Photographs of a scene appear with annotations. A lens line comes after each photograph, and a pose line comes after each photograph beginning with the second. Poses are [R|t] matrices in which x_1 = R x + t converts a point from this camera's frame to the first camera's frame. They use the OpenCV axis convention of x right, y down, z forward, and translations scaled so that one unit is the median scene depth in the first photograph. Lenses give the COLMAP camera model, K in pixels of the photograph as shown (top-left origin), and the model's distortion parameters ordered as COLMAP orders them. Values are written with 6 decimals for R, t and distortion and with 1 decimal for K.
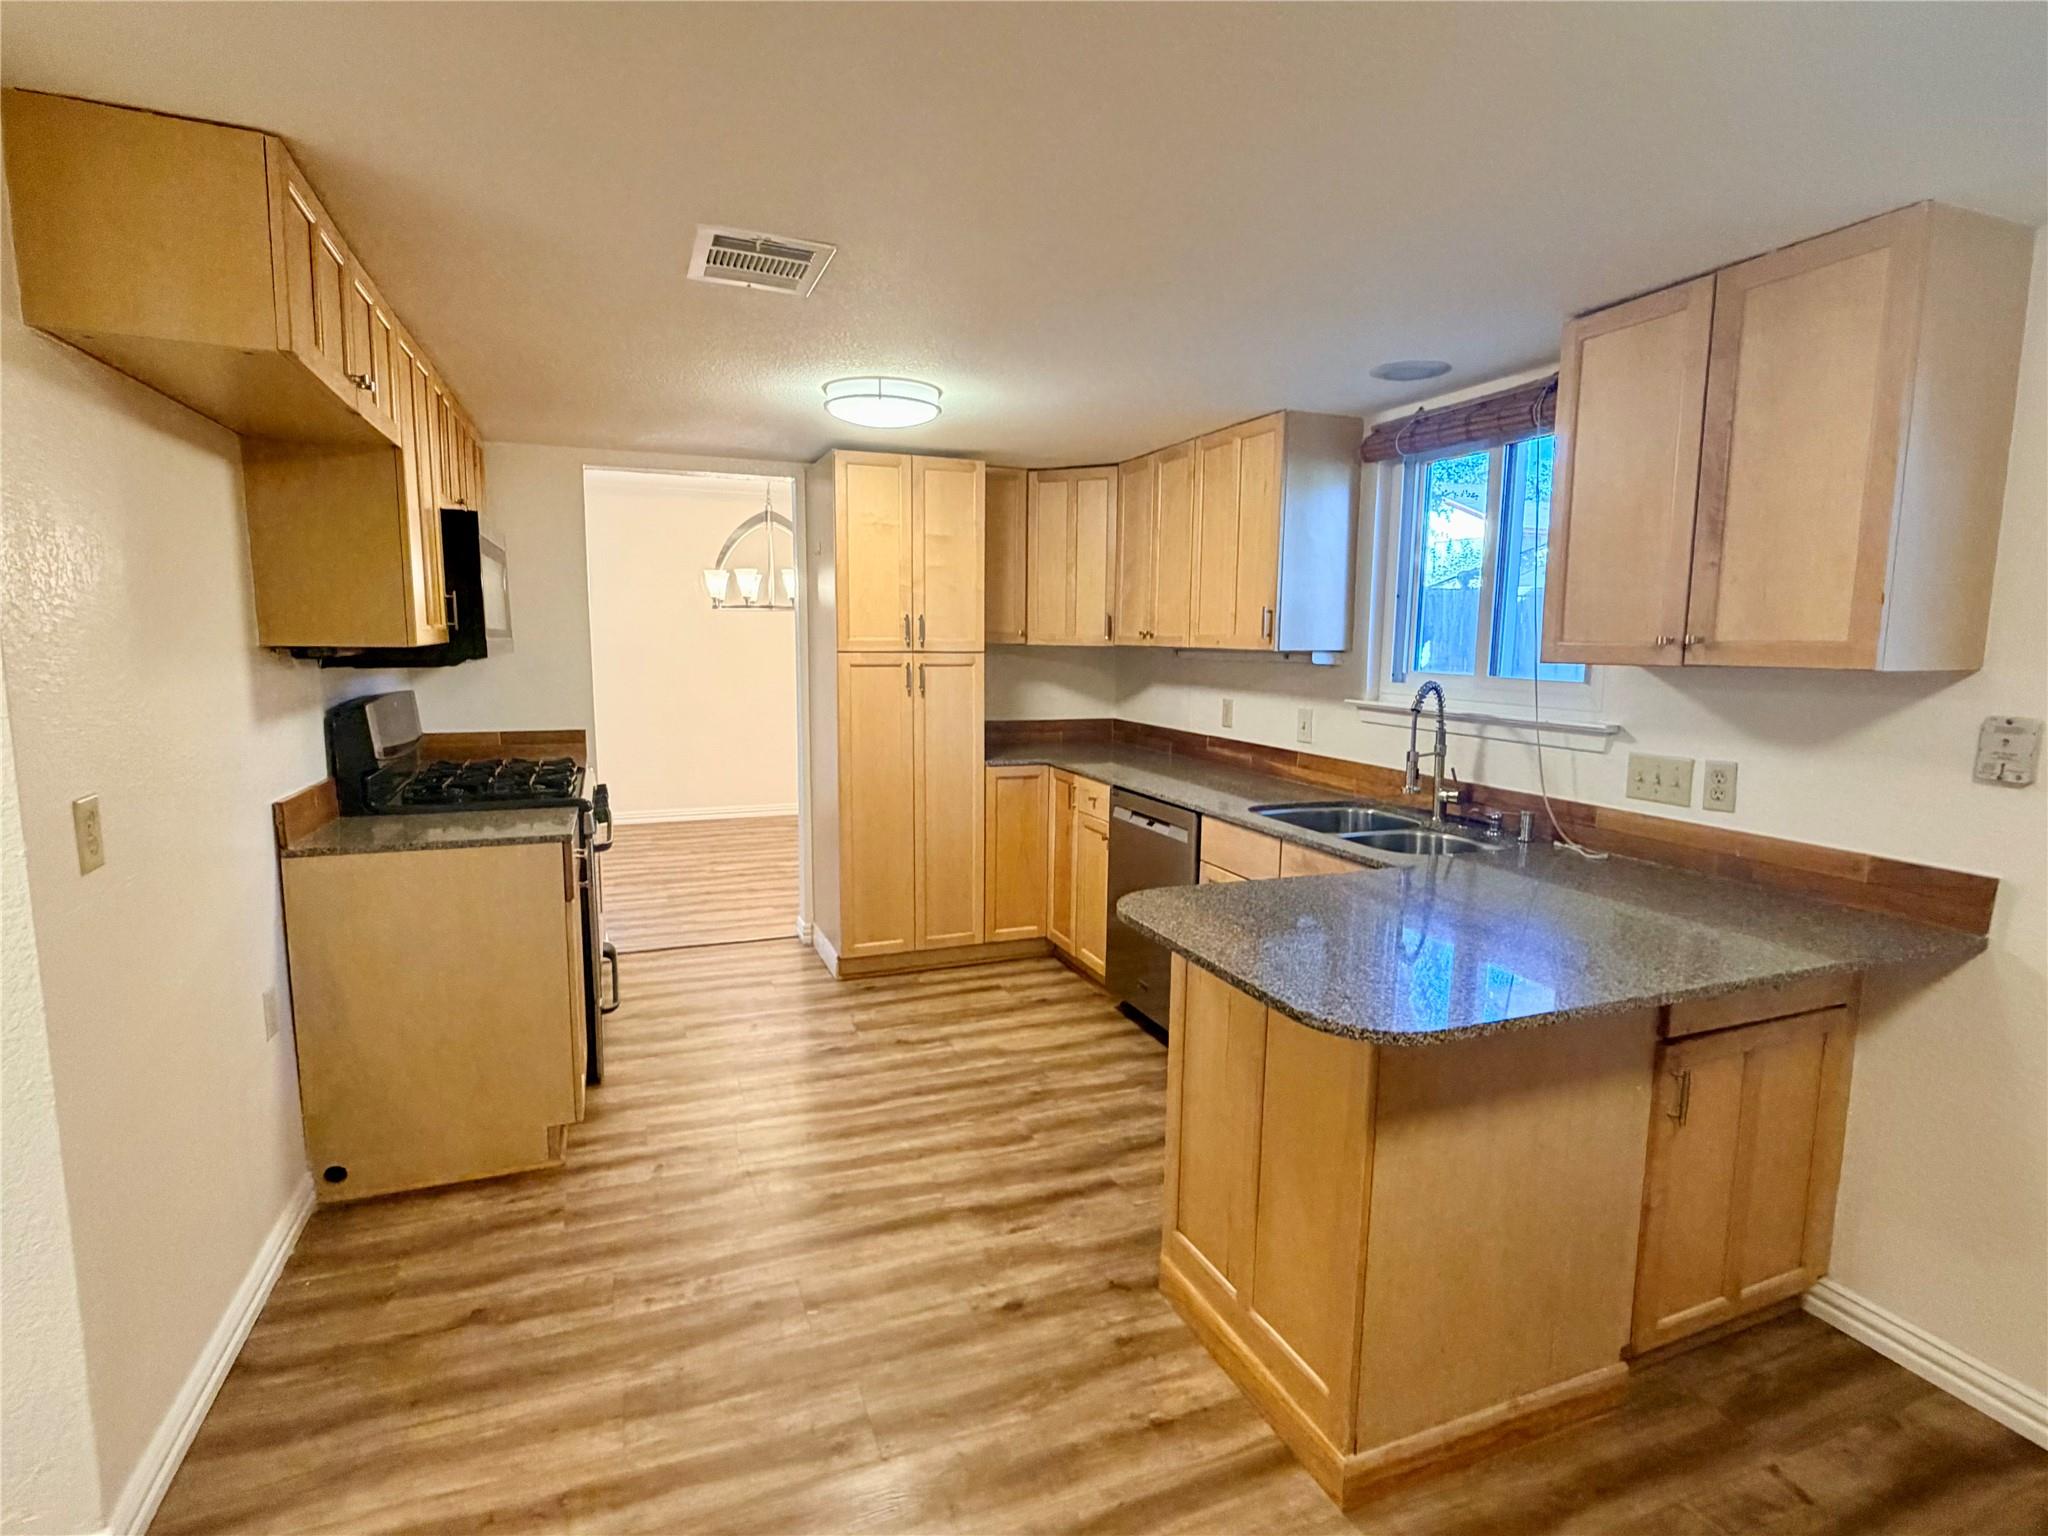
lens RADIAL K [[1016.7, 0, 1024.1], [0, 1016.7, 767.7], [0, 0, 1]] dist [0.001071, 0.000818]
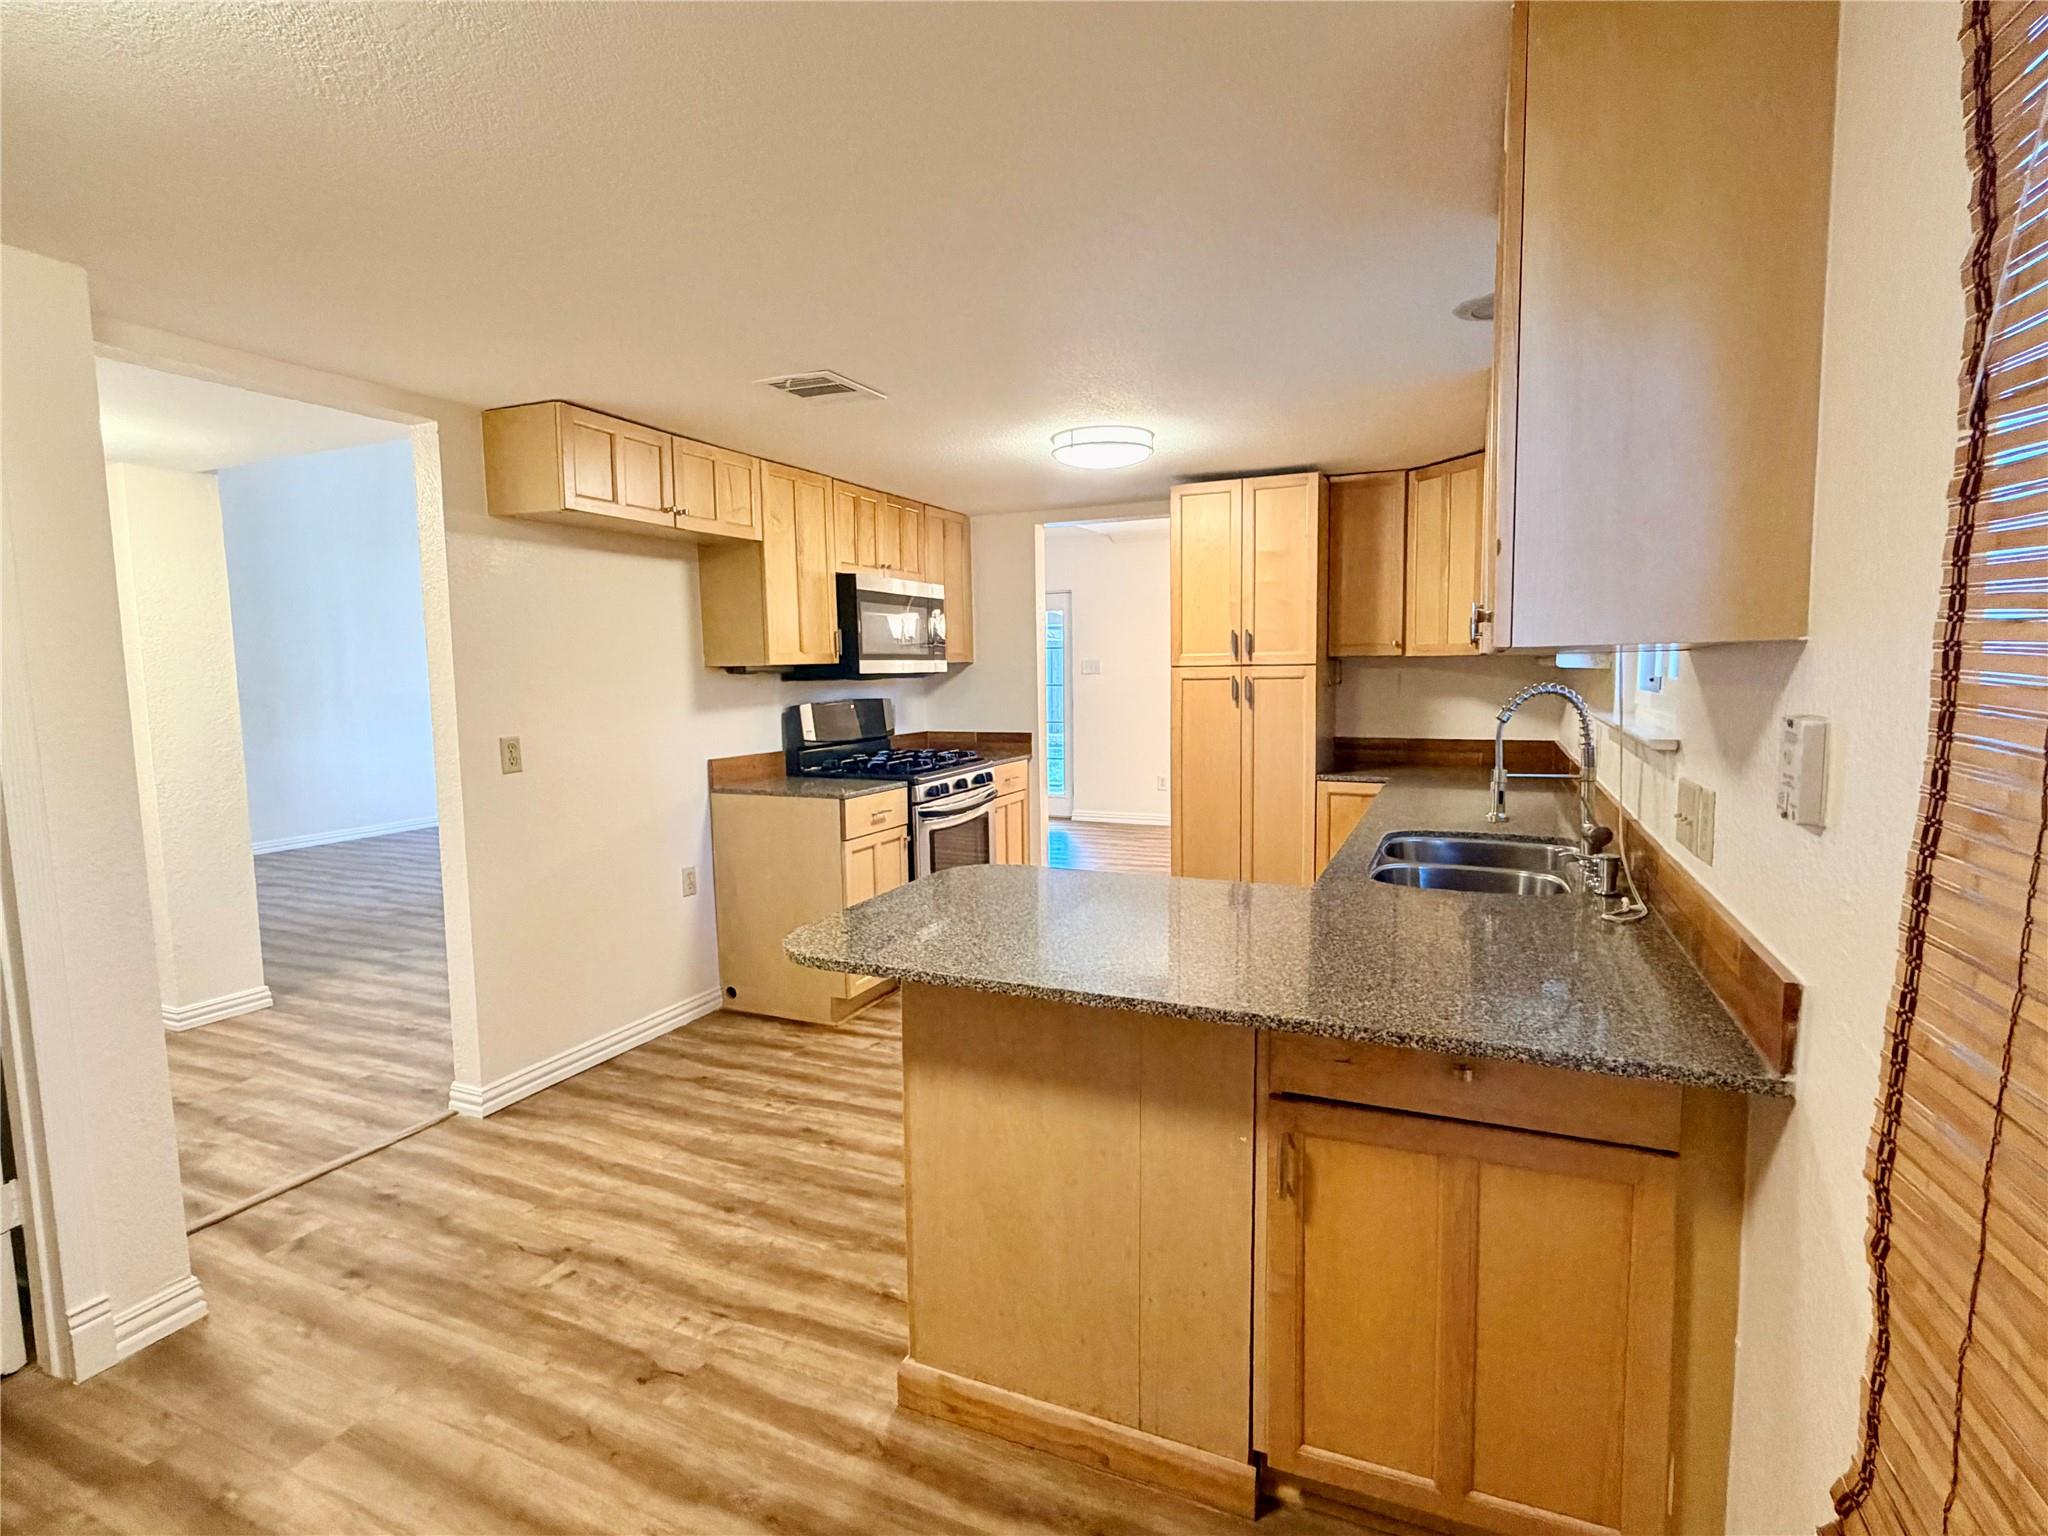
lens RADIAL K [[1016.7, 0, 1019.2], [0, 1016.7, 768.4], [0, 0, 1]] dist [0.001071, 0.000818]
pose [[0.699235, 0.050849, -0.713081, 0.800407], [-0.070960, 0.997478, 0.001547, 0.010396], [0.711361, 0.049518, 0.701080, 0.181357]]
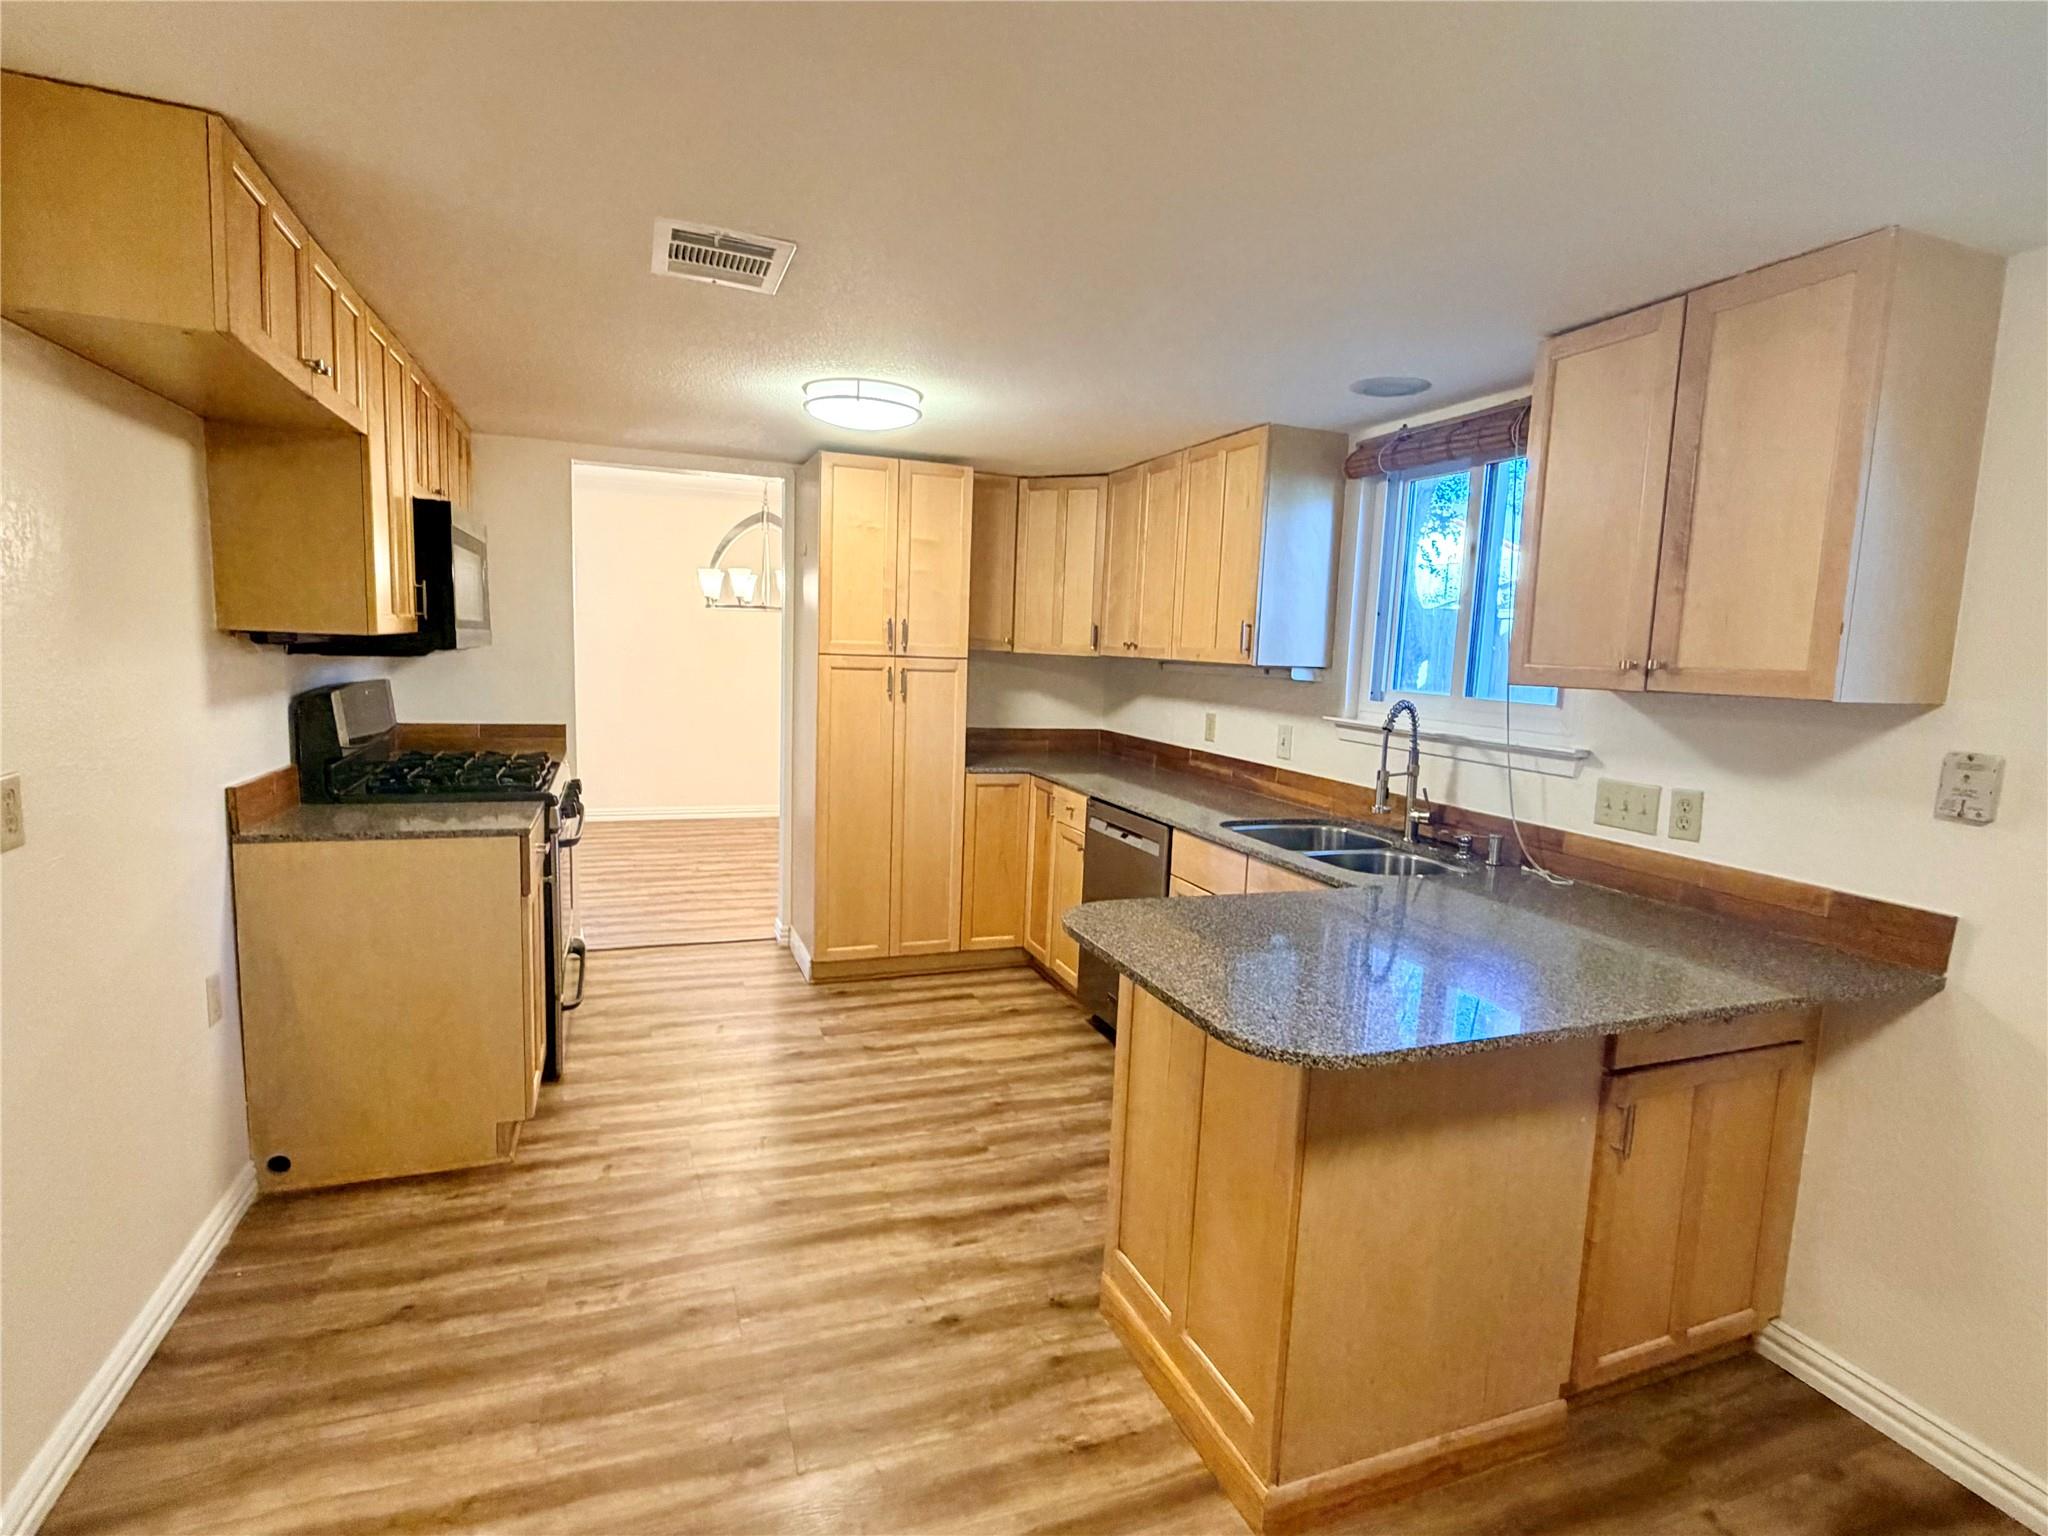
lens RADIAL K [[1016.7, 0, 1026.1], [0, 1016.7, 768.4], [0, 0, 1]] dist [0.001071, 0.000818]
pose [[0.999531, 0.030006, -0.006057, 0.046796], [-0.030055, 0.999515, -0.008094, 0.000396], [0.005811, 0.008272, 0.999949, 0.009870]]
